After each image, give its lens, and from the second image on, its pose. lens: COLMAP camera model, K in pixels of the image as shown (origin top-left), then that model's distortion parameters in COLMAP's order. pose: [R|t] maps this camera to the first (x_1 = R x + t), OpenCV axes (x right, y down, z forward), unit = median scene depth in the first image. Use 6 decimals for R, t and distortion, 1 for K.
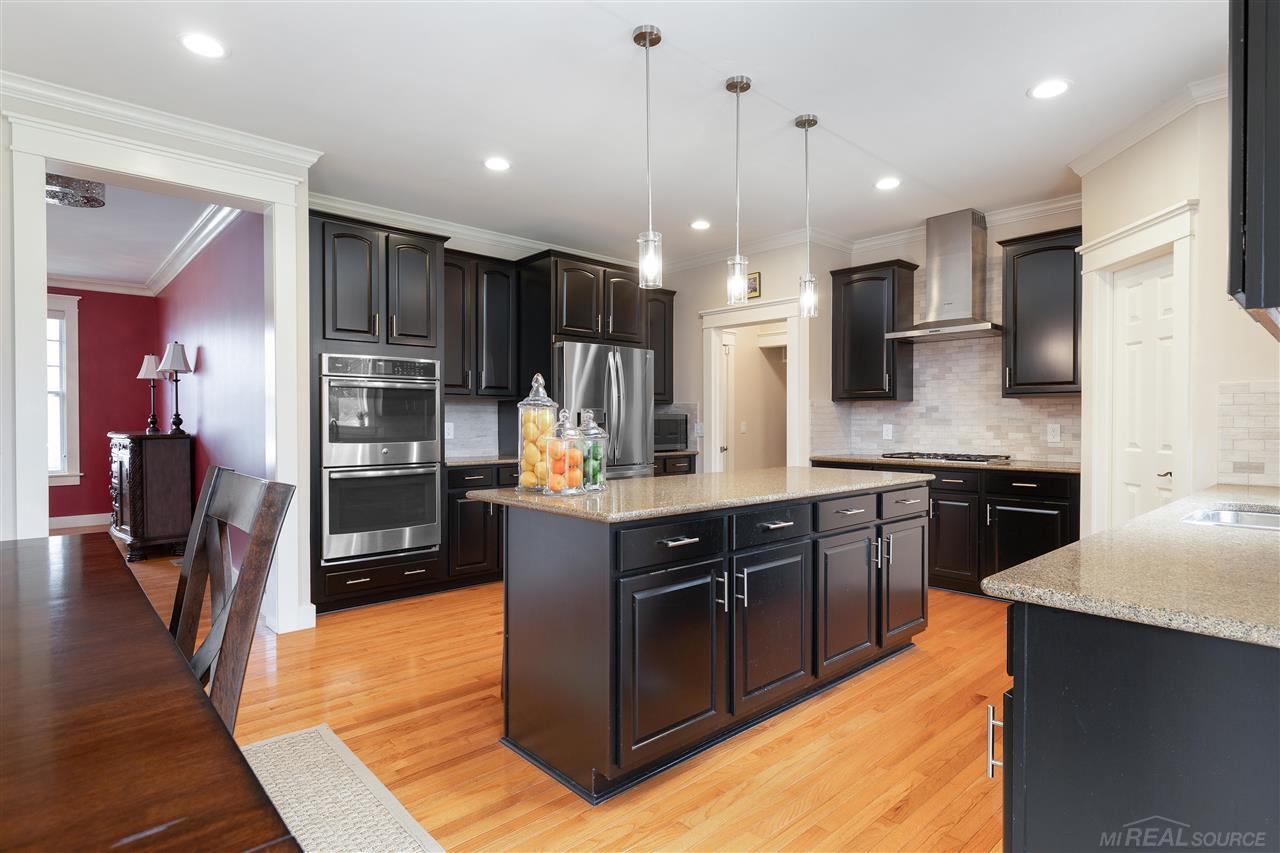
lens RADIAL K [[655.1, 0, 639.7], [0, 655.1, 430.3], [0, 0, 1]] dist [0.005057, 0.000182]
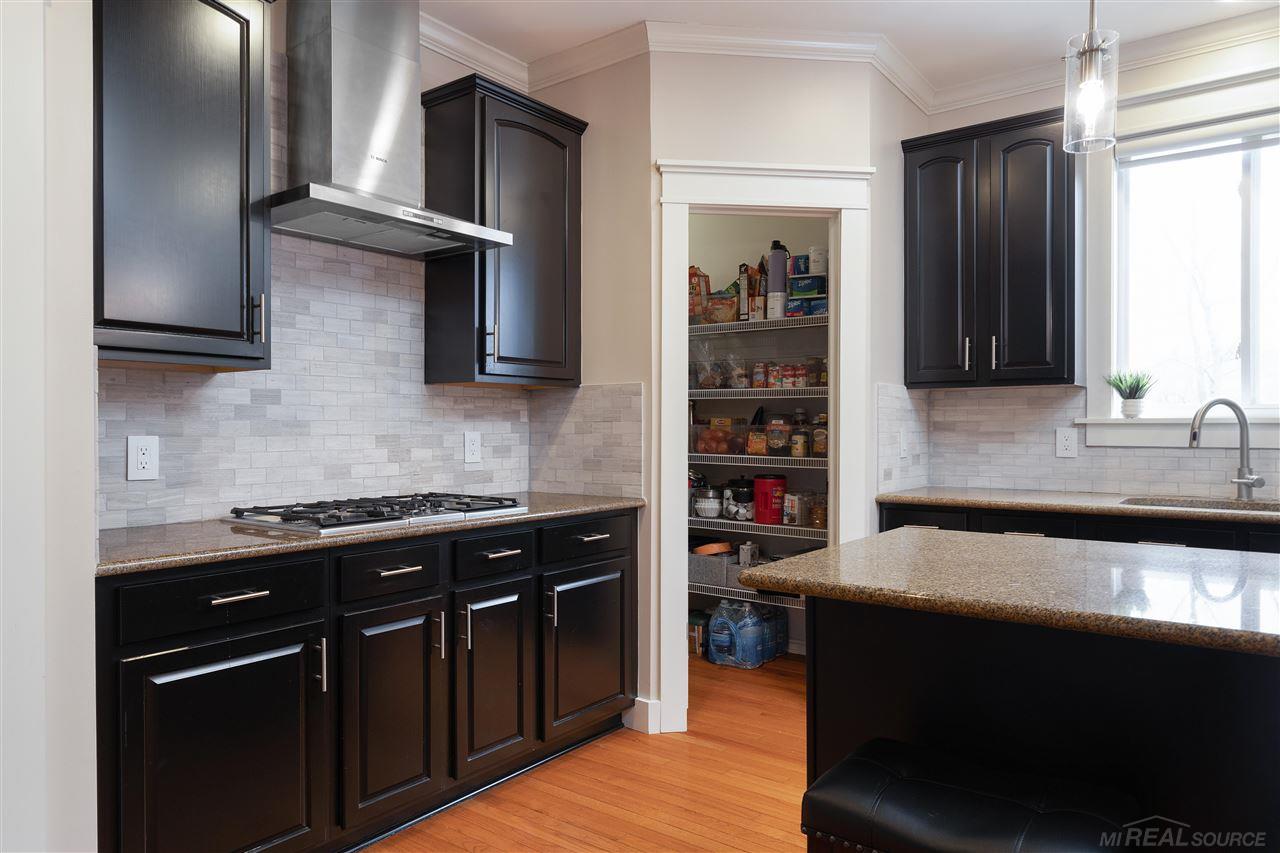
lens RADIAL K [[821.5, 0, 641.7], [0, 821.5, 423.2], [0, 0, 1]] dist [-0.004279, -0.000596]
pose [[-0.158797, 0.002415, 0.987308, -0.099164], [0.013521, 0.999909, -0.000271, -0.013449], [-0.987219, 0.013307, -0.158816, 0.911057]]
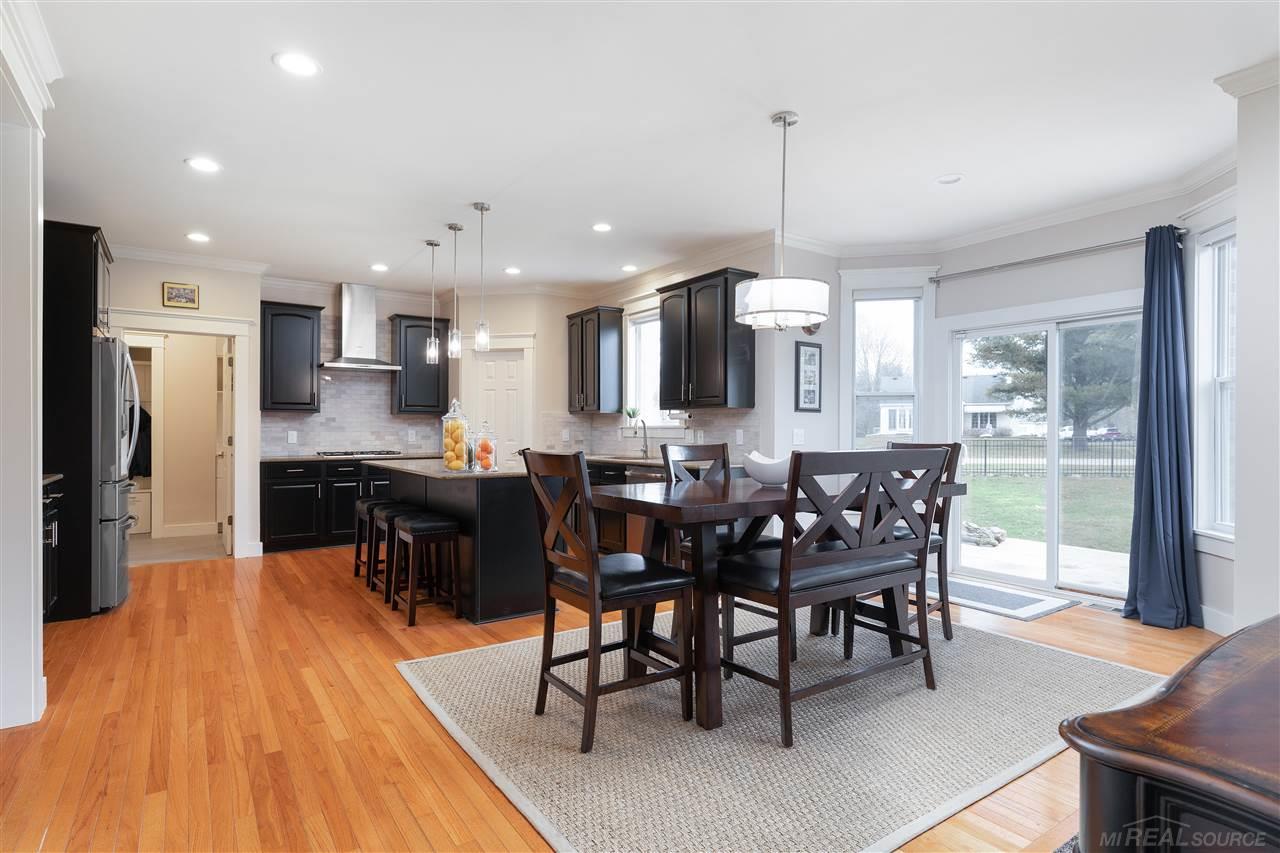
lens RADIAL K [[655.1, 0, 639.8], [0, 655.1, 426.0], [0, 0, 1]] dist [0.005057, 0.000182]
pose [[0.169030, 0.003208, 0.985606, -0.836515], [0.012844, 0.999903, -0.005457, -0.003491], [-0.985527, 0.013582, 0.168973, 0.151272]]
